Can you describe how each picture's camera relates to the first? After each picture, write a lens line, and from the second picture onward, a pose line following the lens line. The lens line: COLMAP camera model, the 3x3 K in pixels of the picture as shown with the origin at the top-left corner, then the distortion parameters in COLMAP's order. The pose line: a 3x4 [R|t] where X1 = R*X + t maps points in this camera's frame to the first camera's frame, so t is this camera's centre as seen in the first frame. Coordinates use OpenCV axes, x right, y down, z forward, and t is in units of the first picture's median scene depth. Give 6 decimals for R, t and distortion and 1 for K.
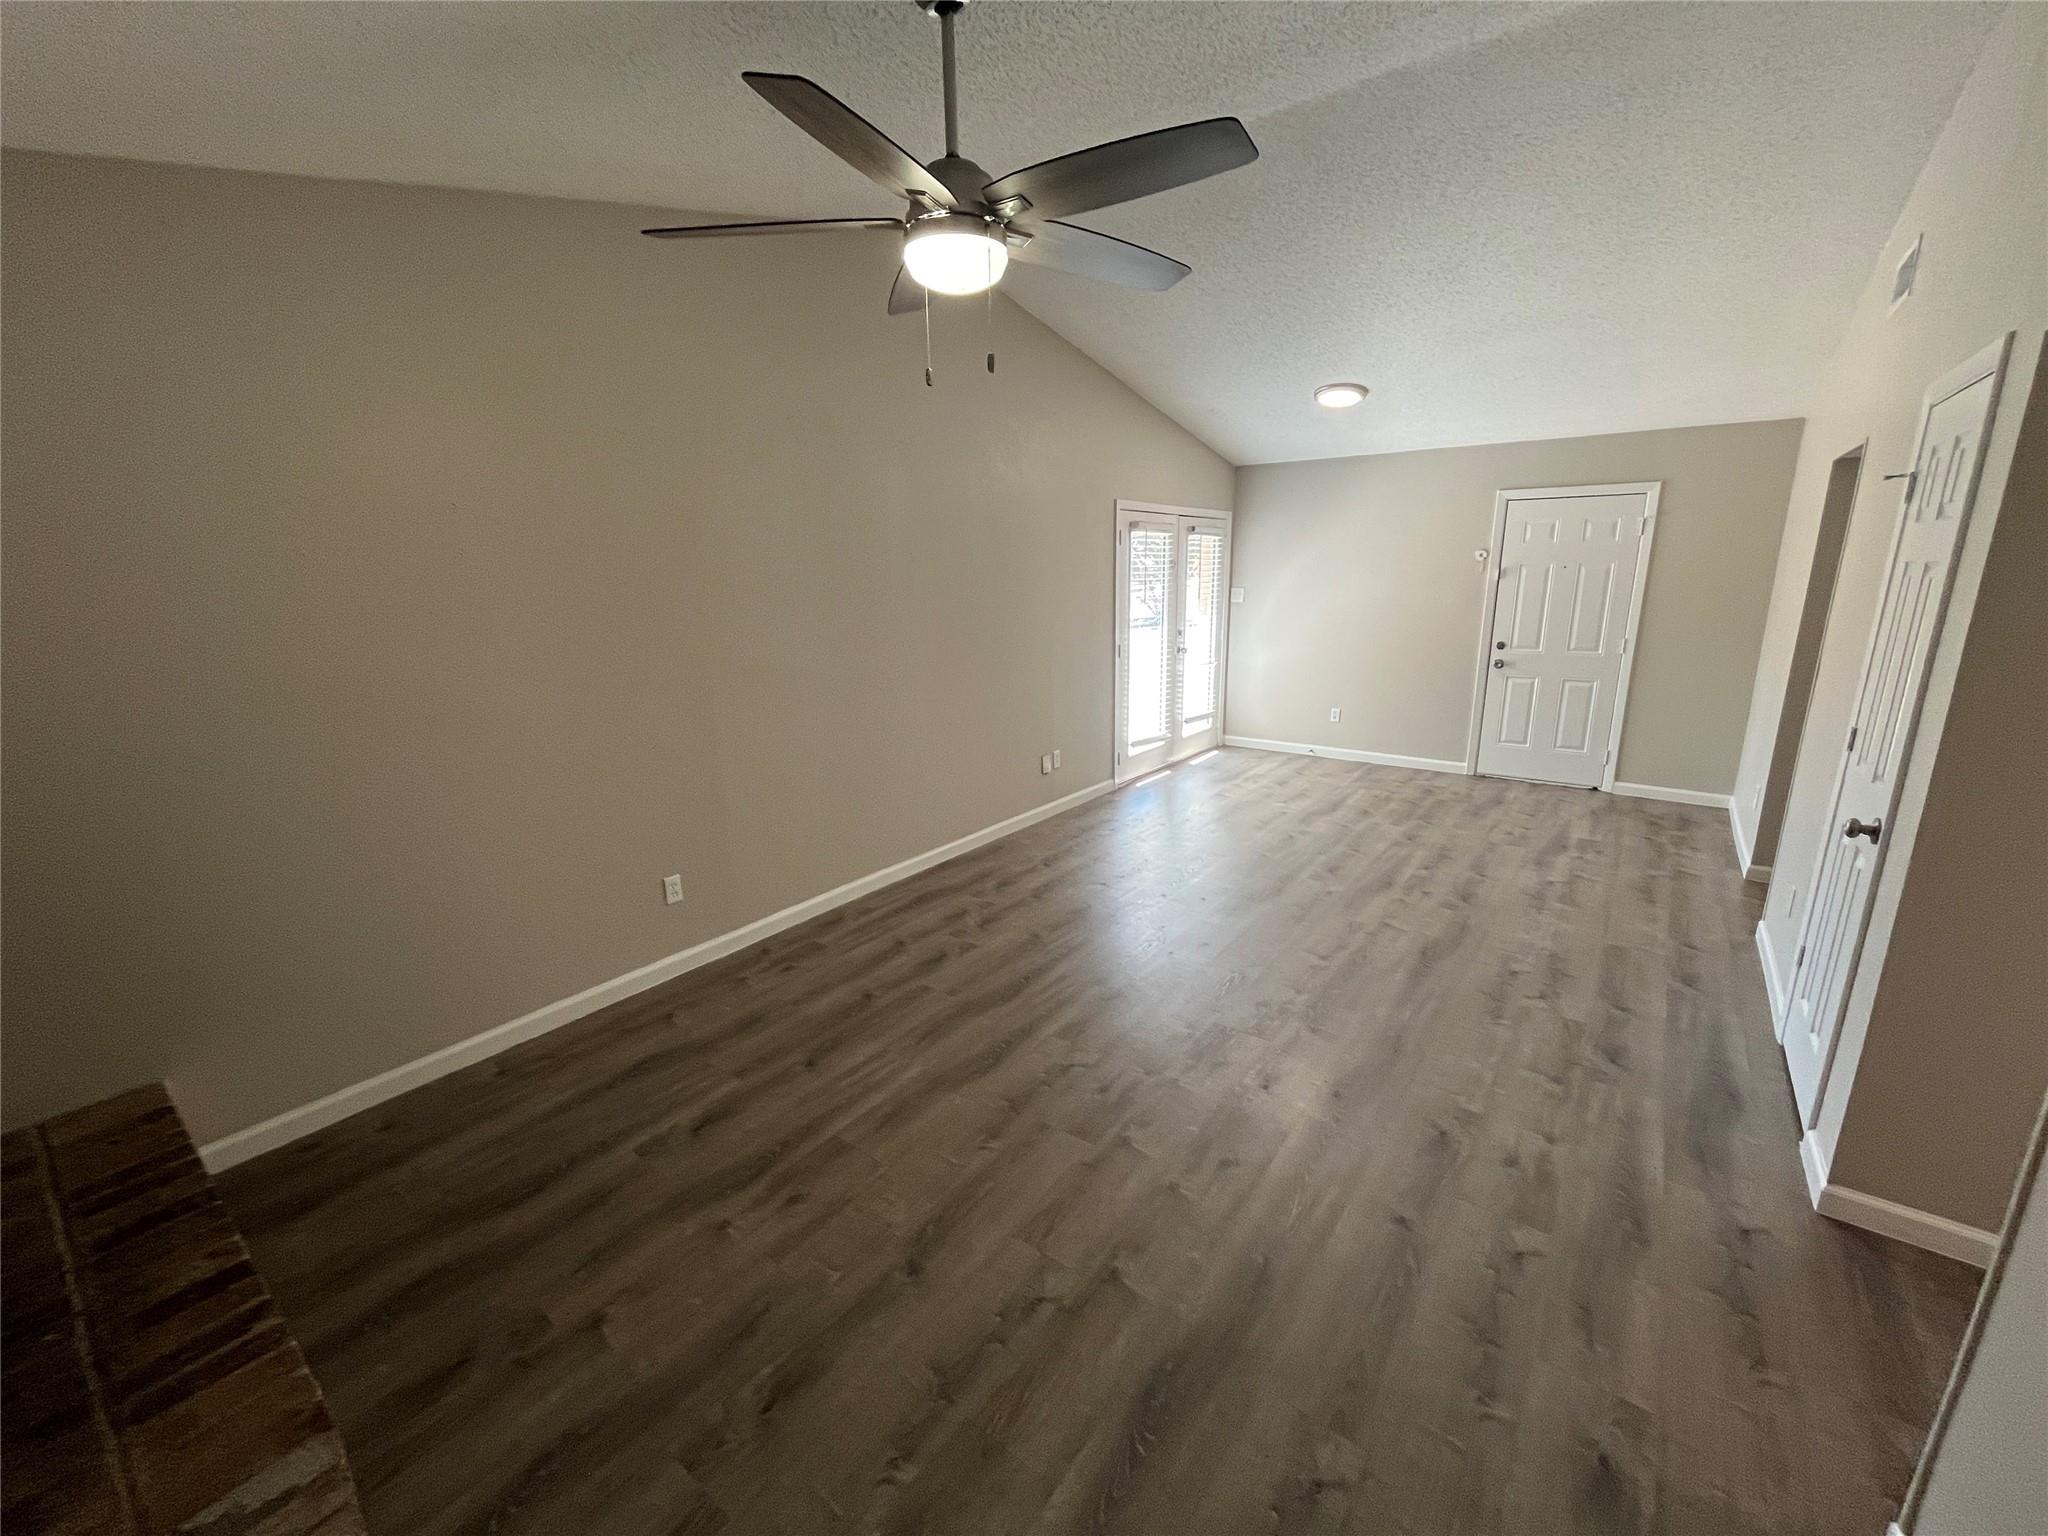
lens RADIAL K [[830.2, 0, 1025.6], [0, 830.2, 770.4], [0, 0, 1]] dist [-0.002521, -0.000491]
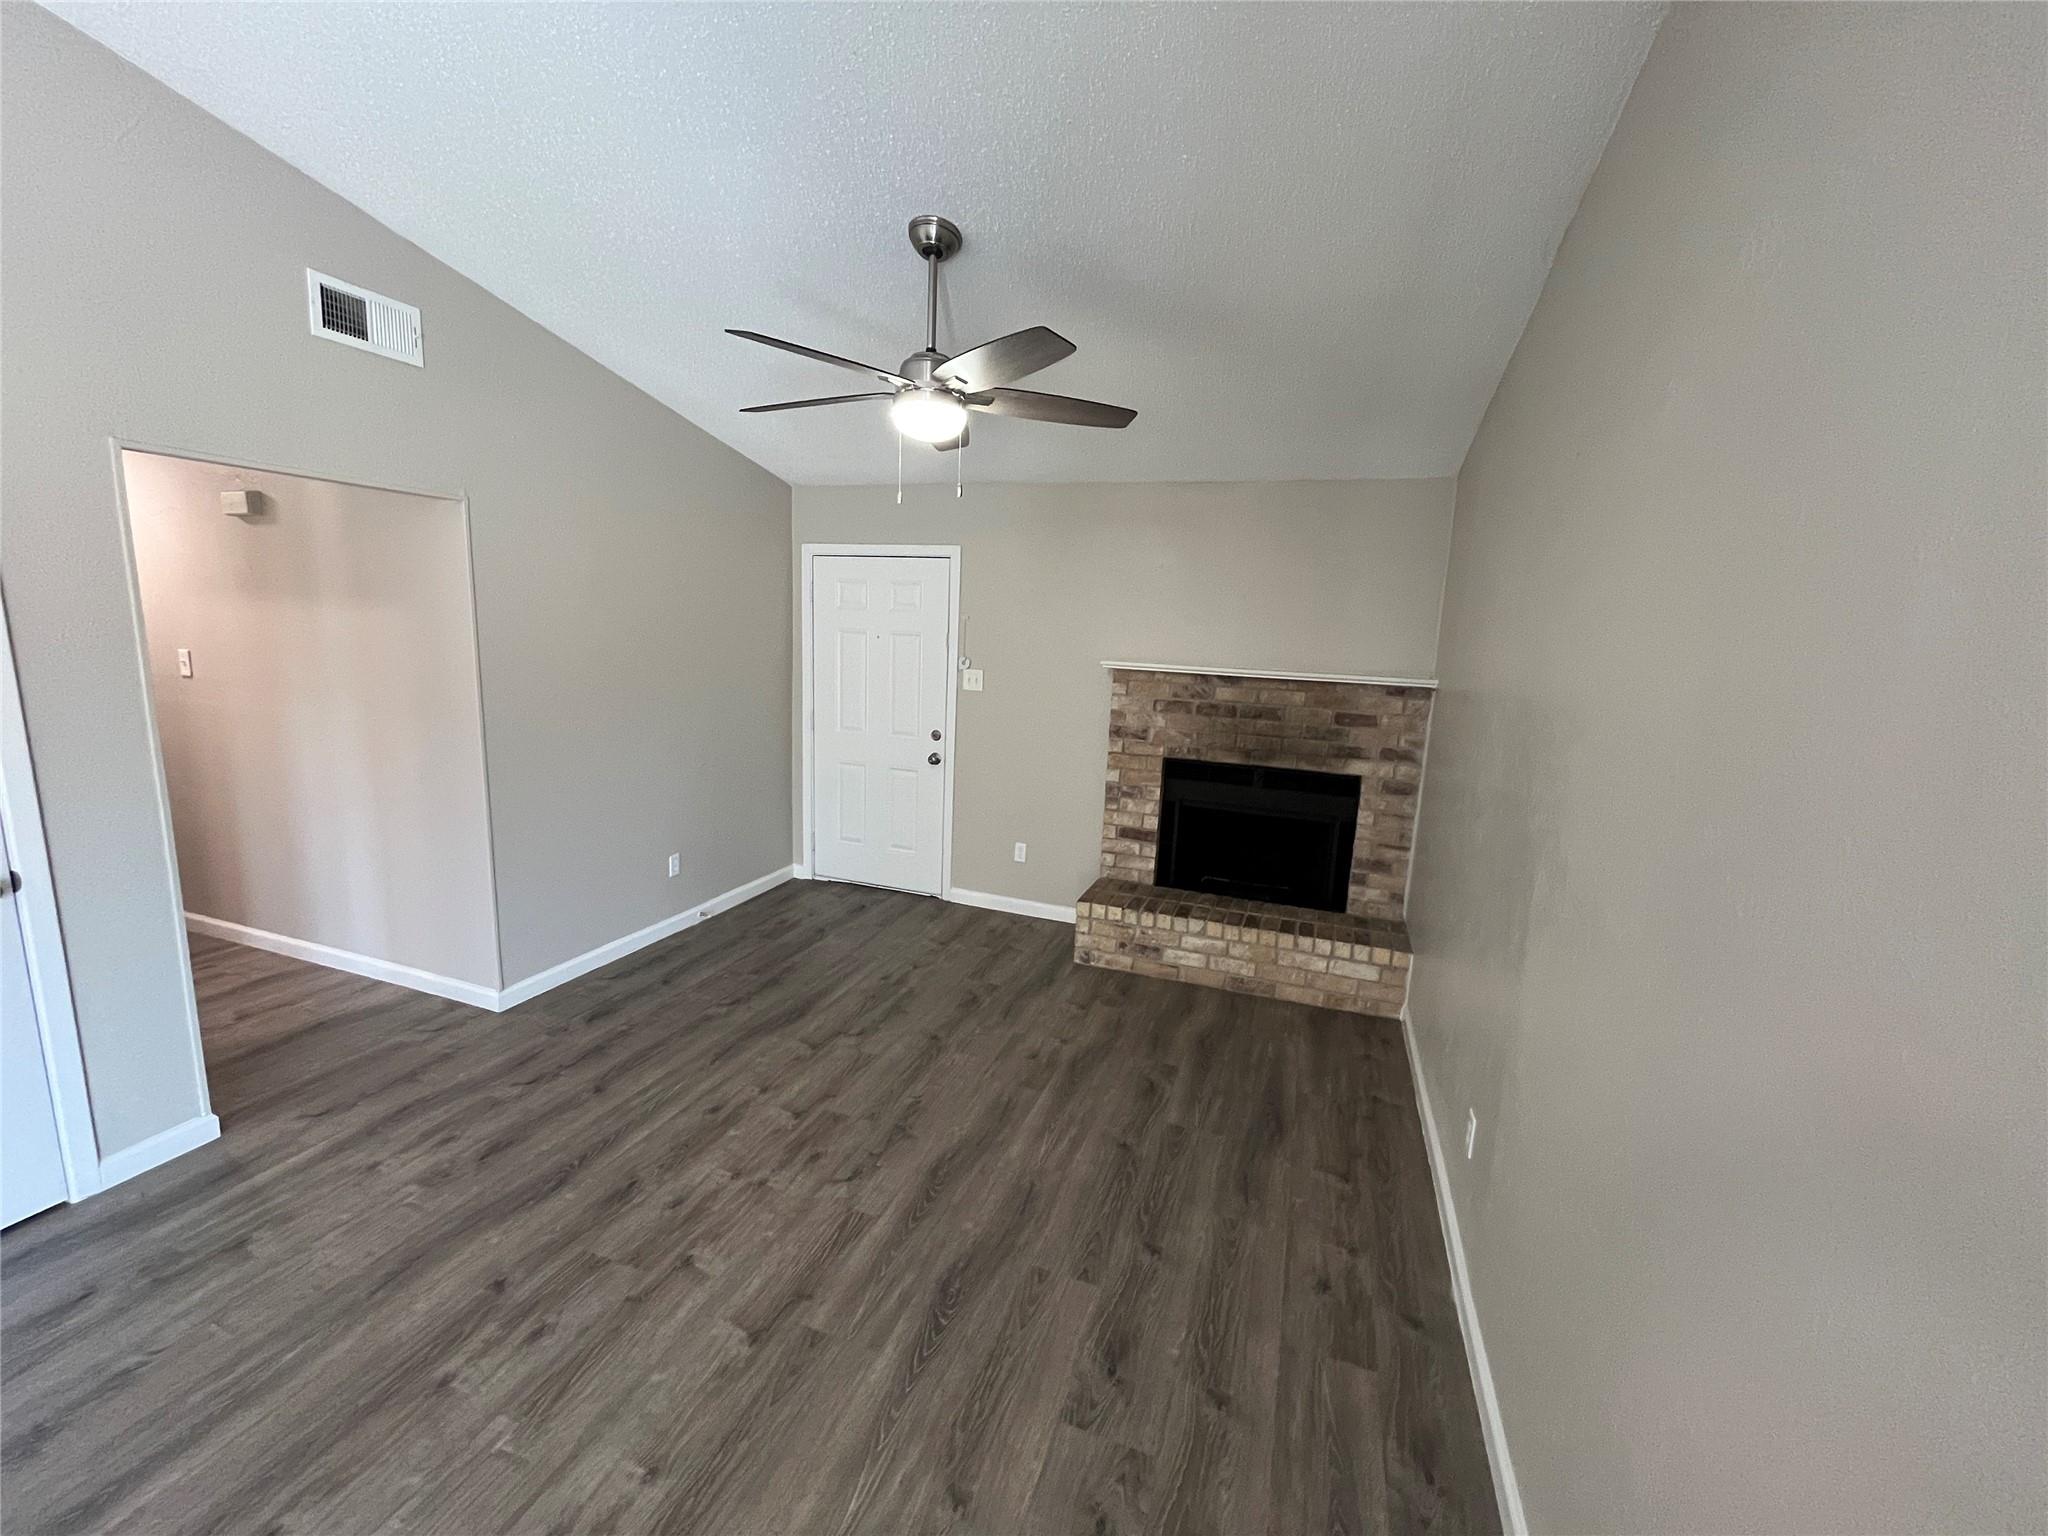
lens RADIAL K [[830.2, 0, 1025.6], [0, 830.2, 770.4], [0, 0, 1]] dist [-0.002521, -0.000491]
pose [[-0.953917, 0.027972, -0.298763, 0.079259], [-0.098369, 0.911476, 0.399419, -0.262191], [0.283487, 0.410402, -0.866721, 1.010354]]
